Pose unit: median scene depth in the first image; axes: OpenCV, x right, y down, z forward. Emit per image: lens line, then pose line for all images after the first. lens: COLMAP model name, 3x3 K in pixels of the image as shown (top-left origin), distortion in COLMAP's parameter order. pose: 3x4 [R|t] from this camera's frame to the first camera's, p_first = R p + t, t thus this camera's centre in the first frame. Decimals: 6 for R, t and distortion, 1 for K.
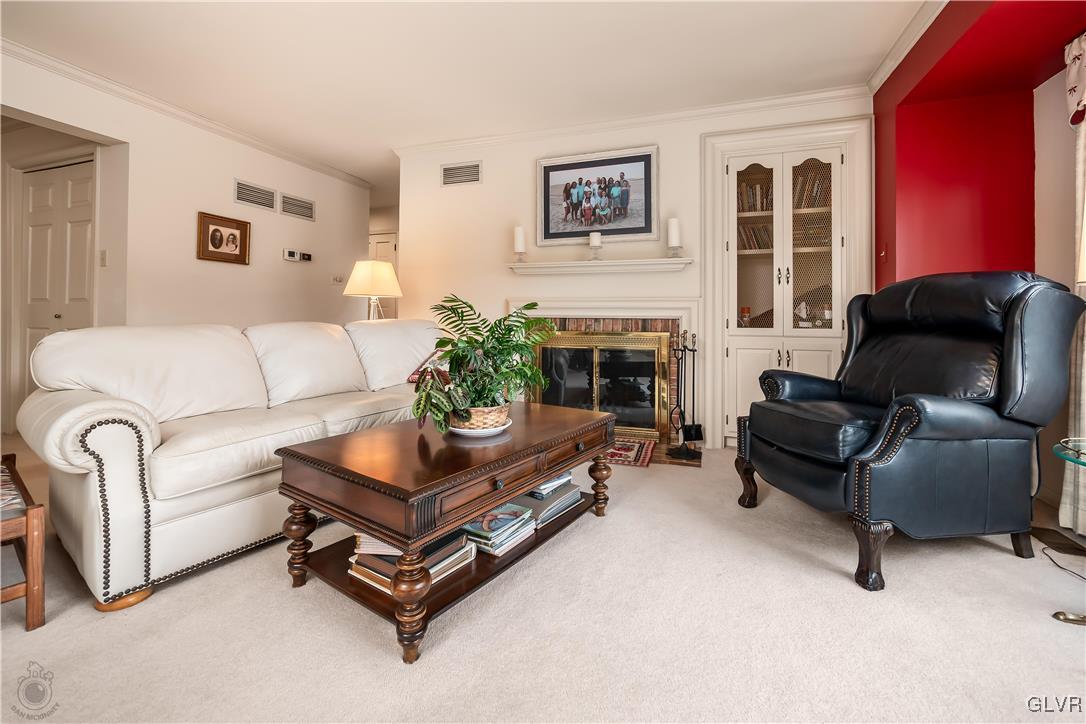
lens RADIAL K [[457.9, 0, 543.6], [0, 457.9, 310.4], [0, 0, 1]] dist [-0.014077, 0.000196]
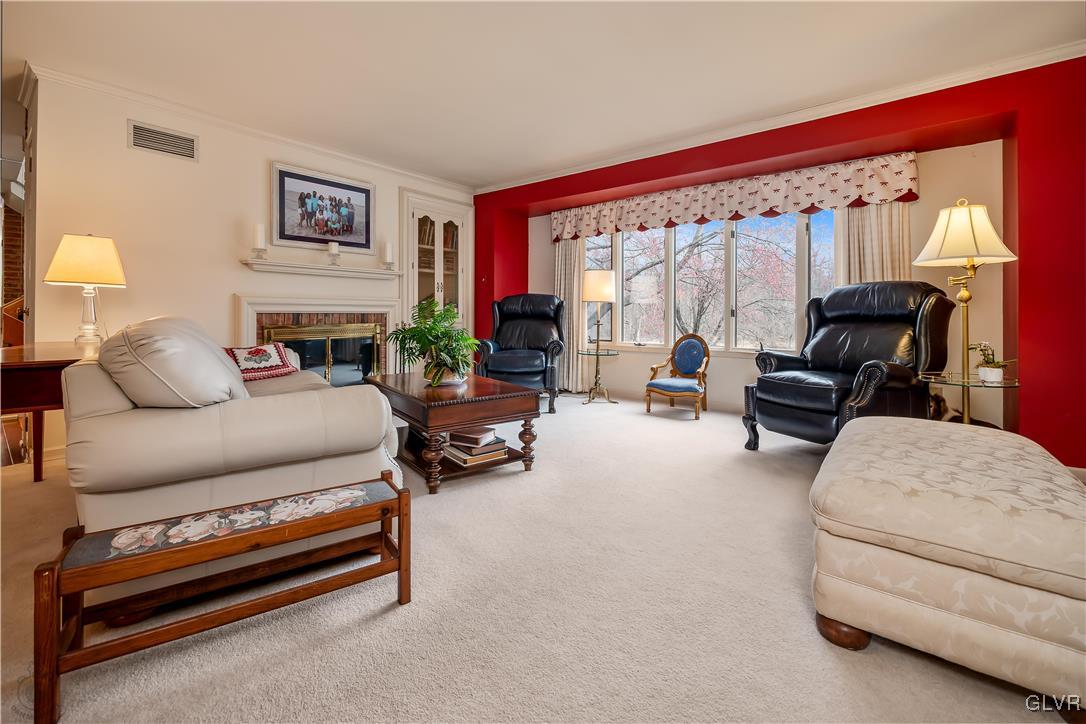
lens RADIAL K [[457.9, 0, 543.6], [0, 457.9, 310.4], [0, 0, 1]] dist [-0.014077, 0.000196]
pose [[0.314815, -0.001728, 0.949151, -0.835681], [-0.003994, 0.999987, 0.003145, 0.003481], [-0.949145, -0.004781, 0.314804, 0.093656]]
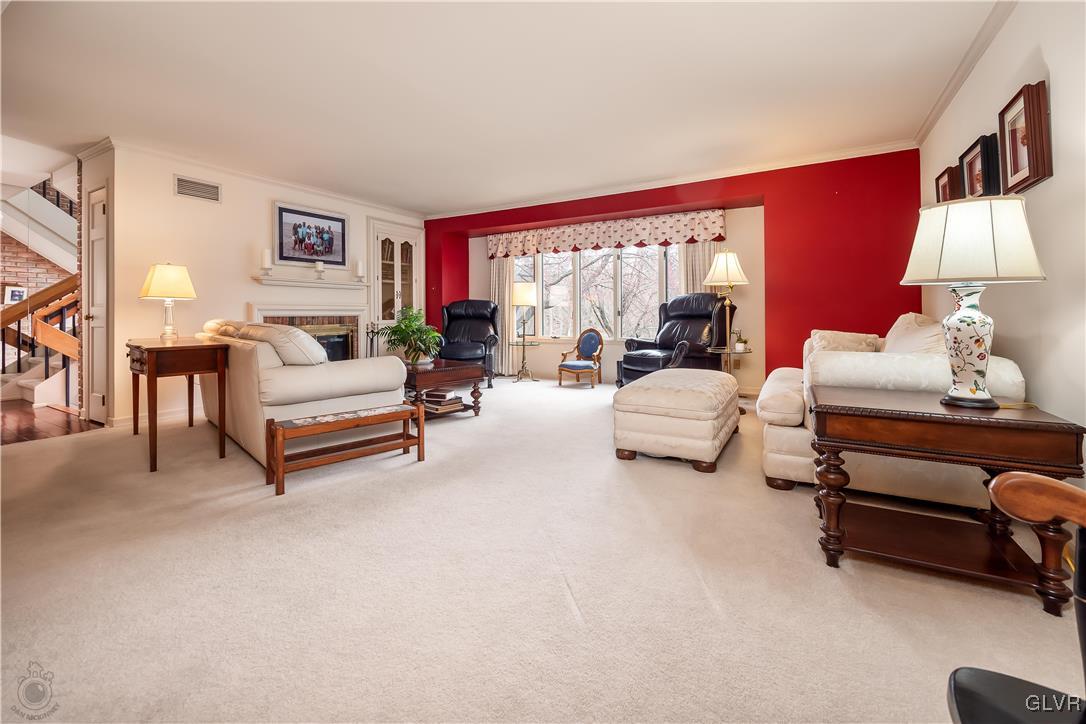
lens RADIAL K [[457.9, 0, 543.6], [0, 457.9, 310.4], [0, 0, 1]] dist [-0.014077, 0.000196]
pose [[0.171624, -0.002113, 0.985160, -1.259773], [0.004348, 0.999990, 0.001387, -0.002047], [-0.985153, 0.004045, 0.171631, -0.018101]]
